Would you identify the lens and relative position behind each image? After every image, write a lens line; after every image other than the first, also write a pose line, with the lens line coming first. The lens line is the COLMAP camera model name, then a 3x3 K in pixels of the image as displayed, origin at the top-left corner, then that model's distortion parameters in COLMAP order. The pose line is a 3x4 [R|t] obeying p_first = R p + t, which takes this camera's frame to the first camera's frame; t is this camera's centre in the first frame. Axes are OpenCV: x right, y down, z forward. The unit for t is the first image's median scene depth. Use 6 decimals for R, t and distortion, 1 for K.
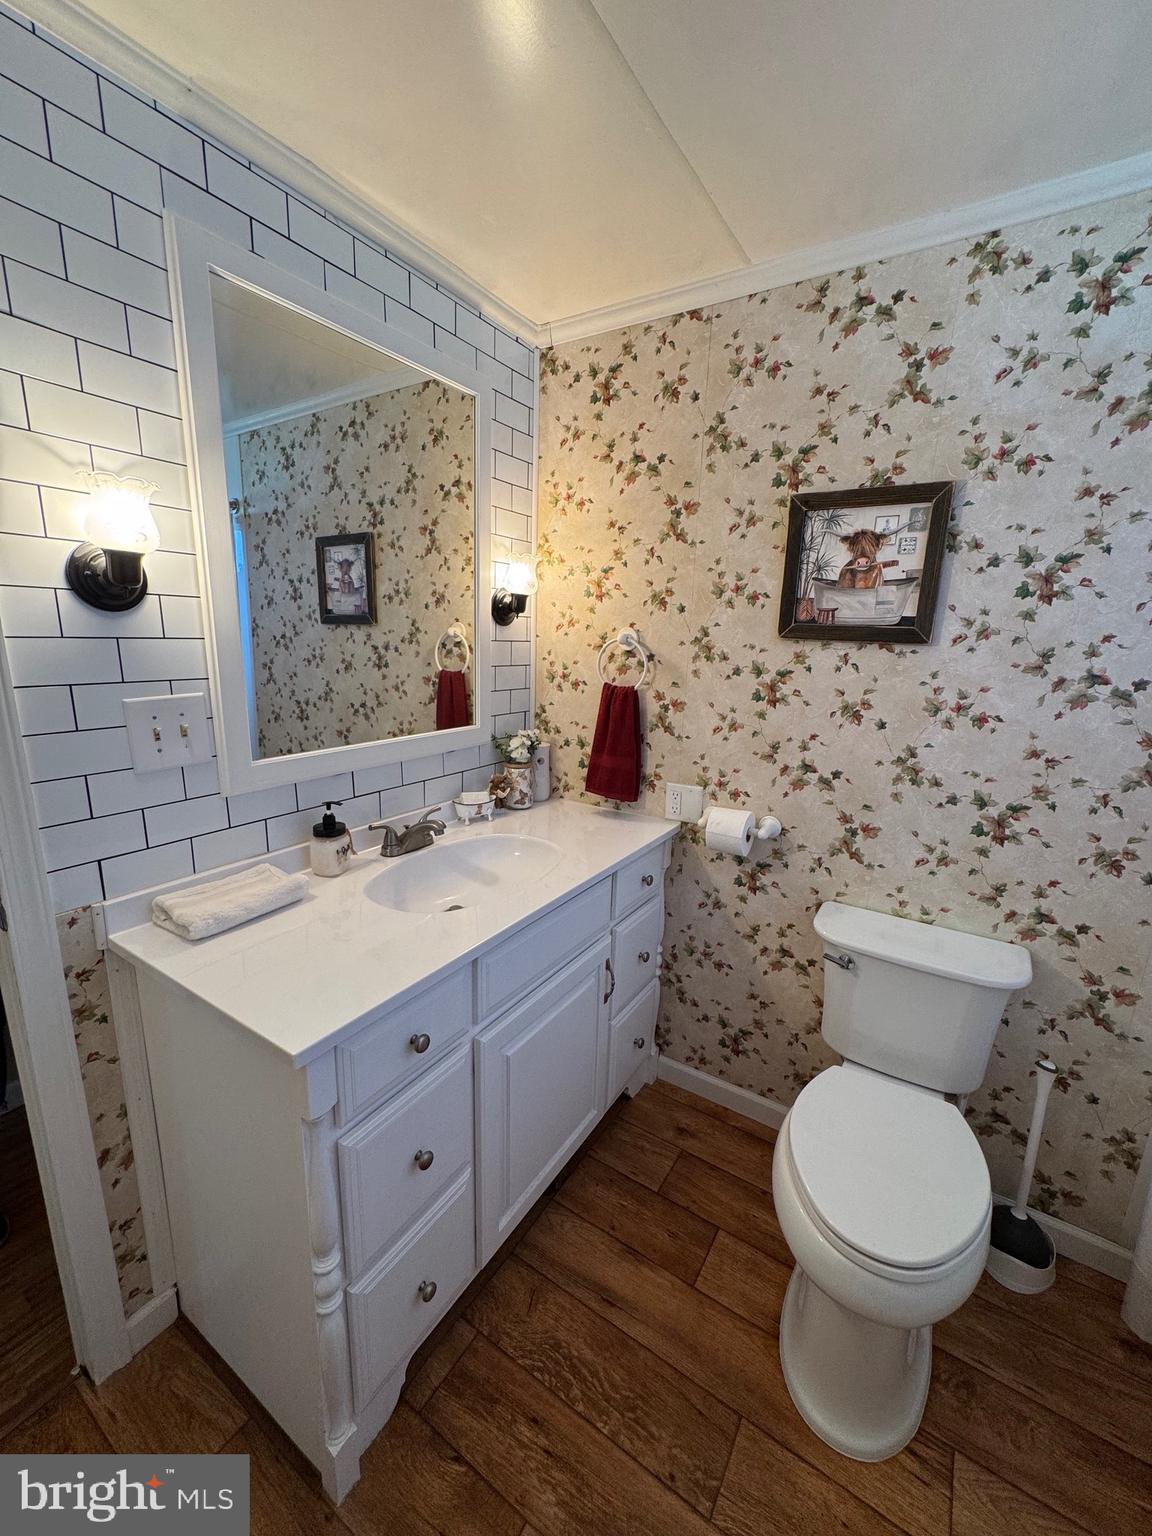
lens RADIAL K [[613.6, 0, 577.4], [0, 613.6, 768.5], [0, 0, 1]] dist [-0.004677, 0.001101]
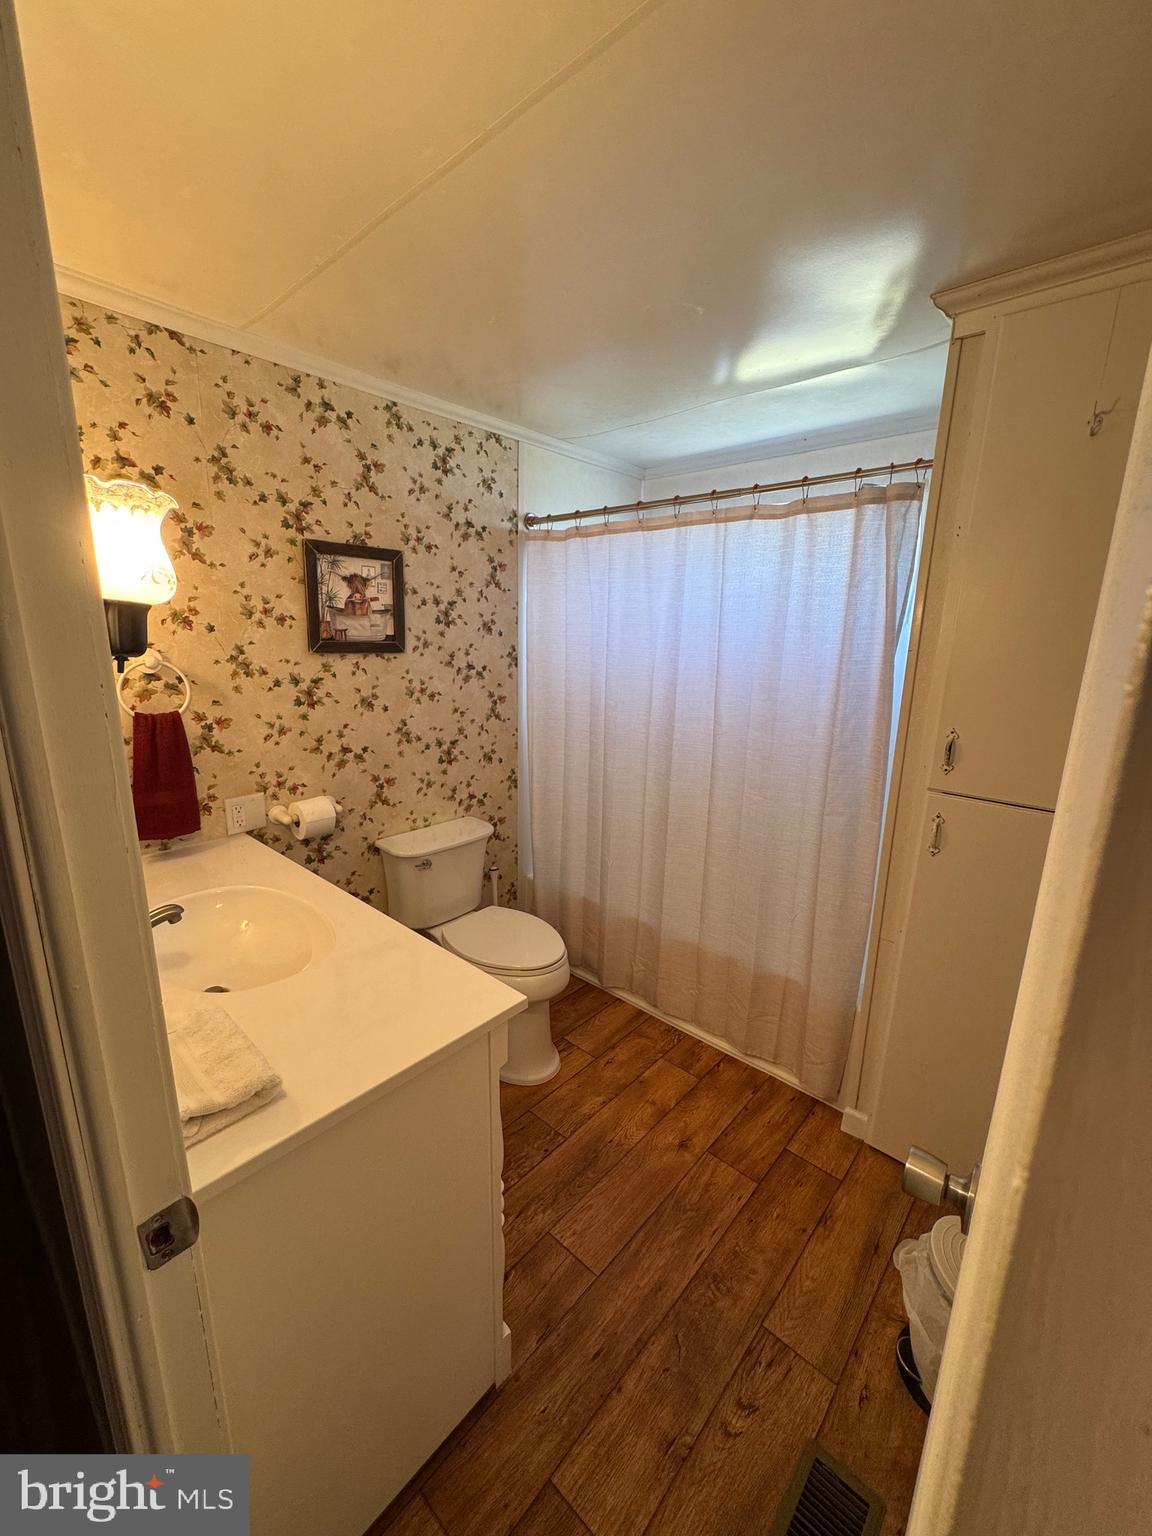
lens RADIAL K [[613.6, 0, 579.8], [0, 613.6, 769.6], [0, 0, 1]] dist [-0.004677, 0.001101]
pose [[0.154822, -0.242868, 0.957625, -0.876618], [0.199834, 0.956975, 0.210395, -0.147801], [-0.967521, 0.158792, 0.196693, 0.288275]]
